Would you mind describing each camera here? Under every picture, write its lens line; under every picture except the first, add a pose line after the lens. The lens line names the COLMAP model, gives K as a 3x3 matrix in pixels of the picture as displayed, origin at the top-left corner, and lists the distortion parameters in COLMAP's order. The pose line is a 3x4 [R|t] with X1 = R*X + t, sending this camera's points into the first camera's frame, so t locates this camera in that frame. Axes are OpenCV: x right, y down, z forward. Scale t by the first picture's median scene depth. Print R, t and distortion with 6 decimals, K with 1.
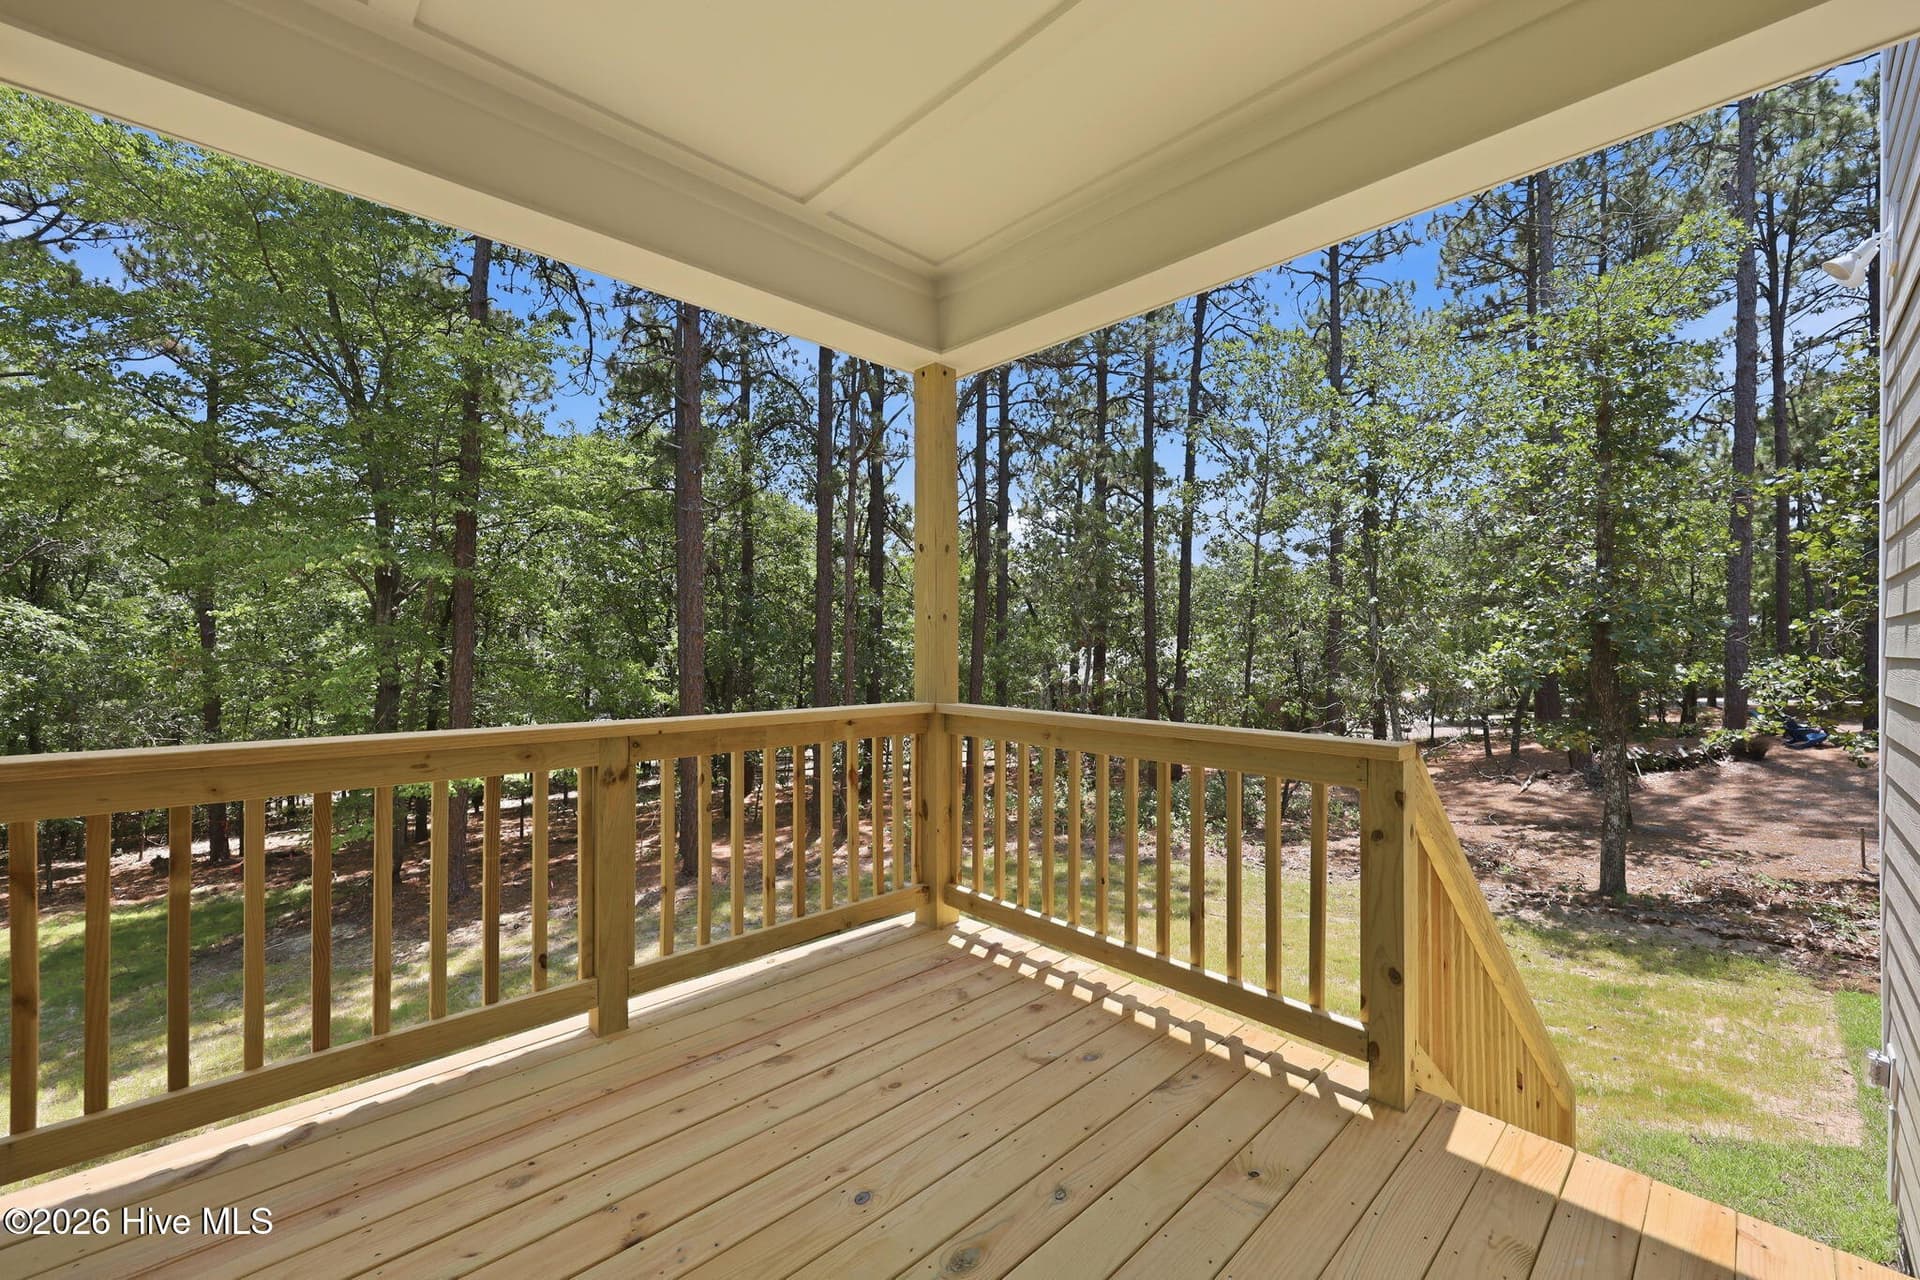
lens RADIAL K [[786.2, 0, 960.0], [0, 786.2, 640.0], [0, 0, 1]] dist [-0.000321, 0.000145]
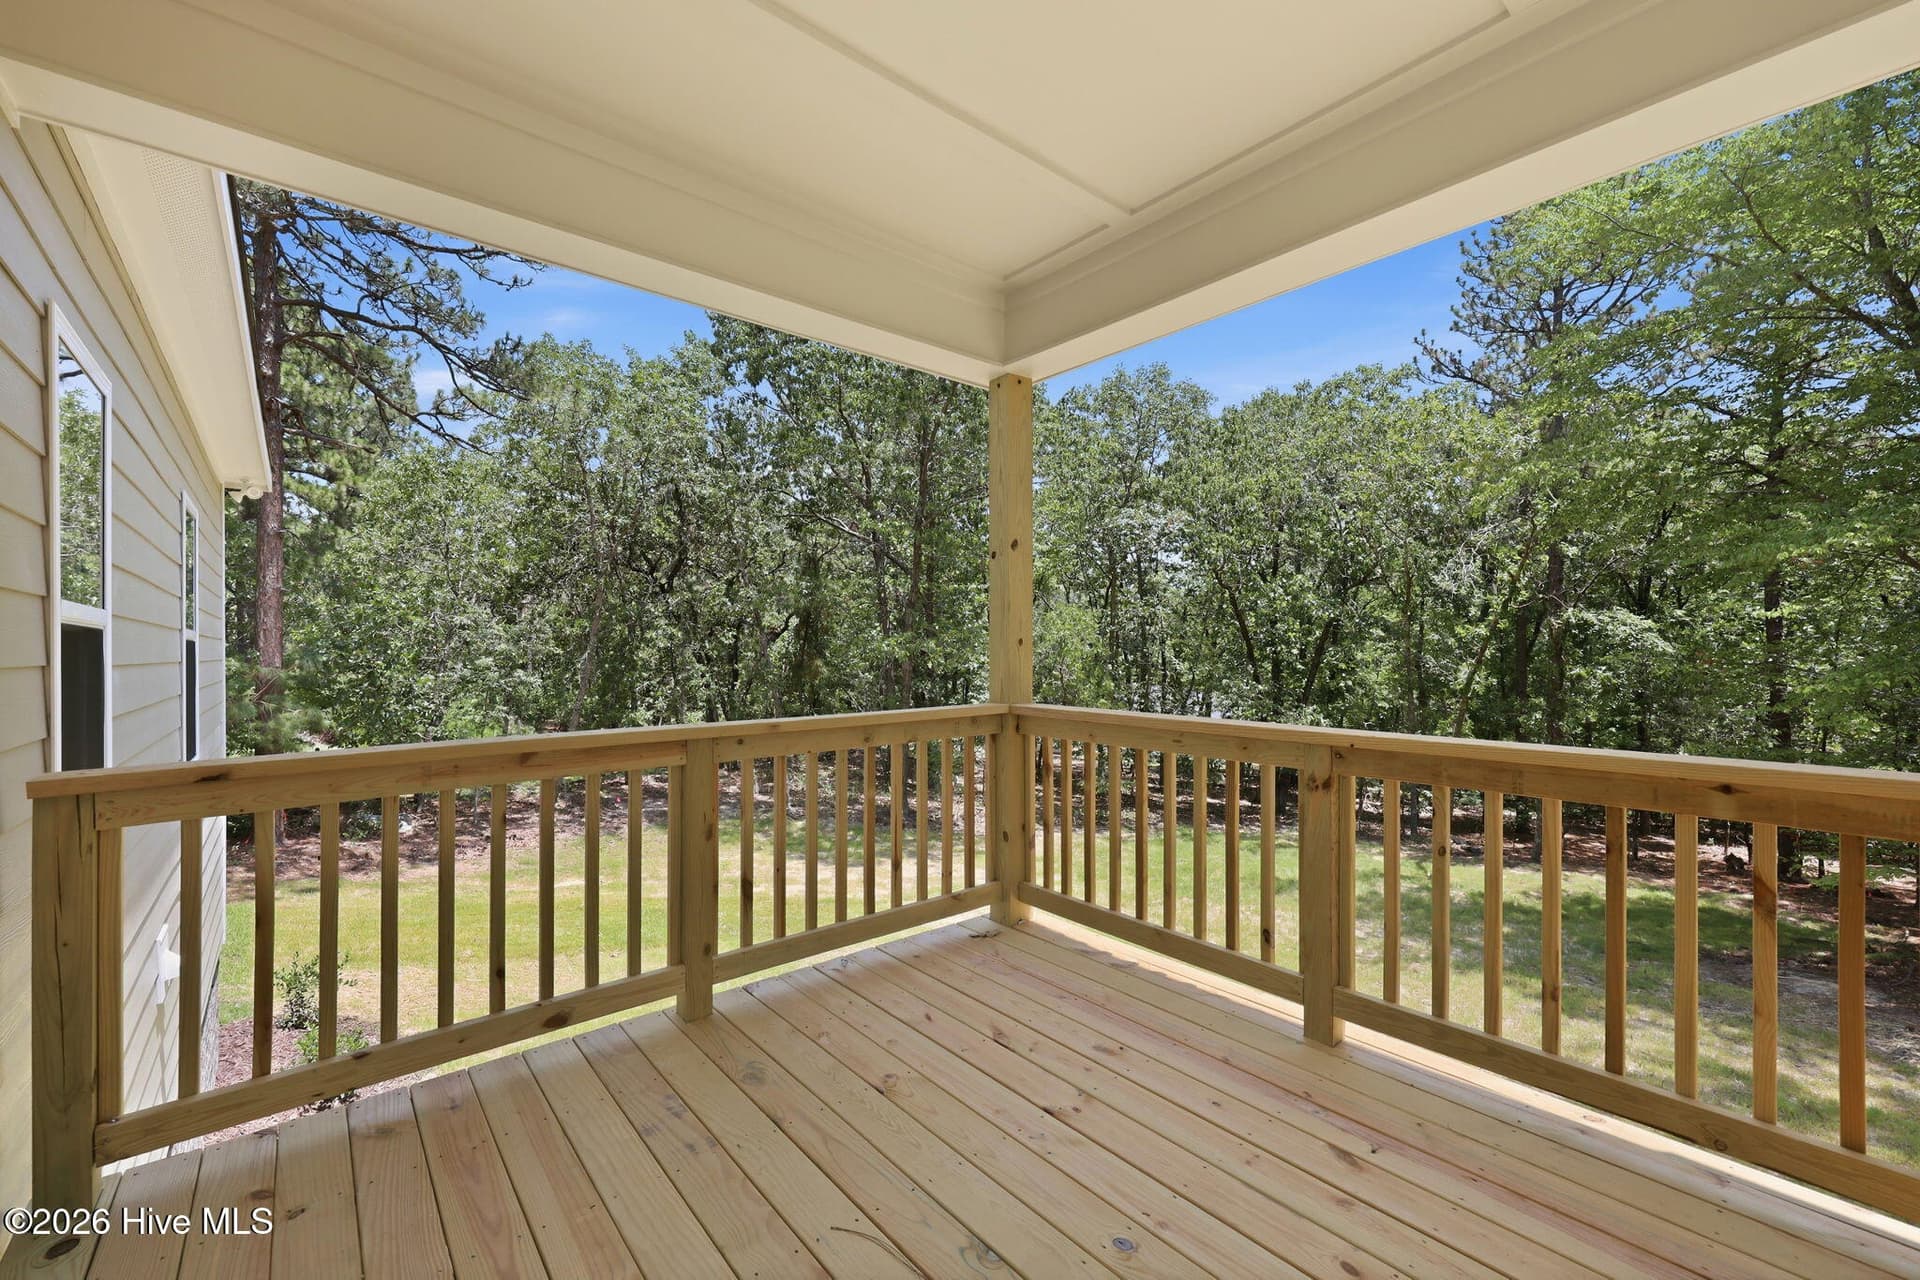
lens RADIAL K [[794.1, 0, 960.0], [0, 794.1, 640.0], [0, 0, 1]] dist [0.001693, 0.000441]
pose [[-0.075256, -0.006673, -0.997142, 0.636629], [0.006567, 0.999953, -0.007187, -0.001653], [0.997143, -0.007089, -0.075208, 0.671751]]
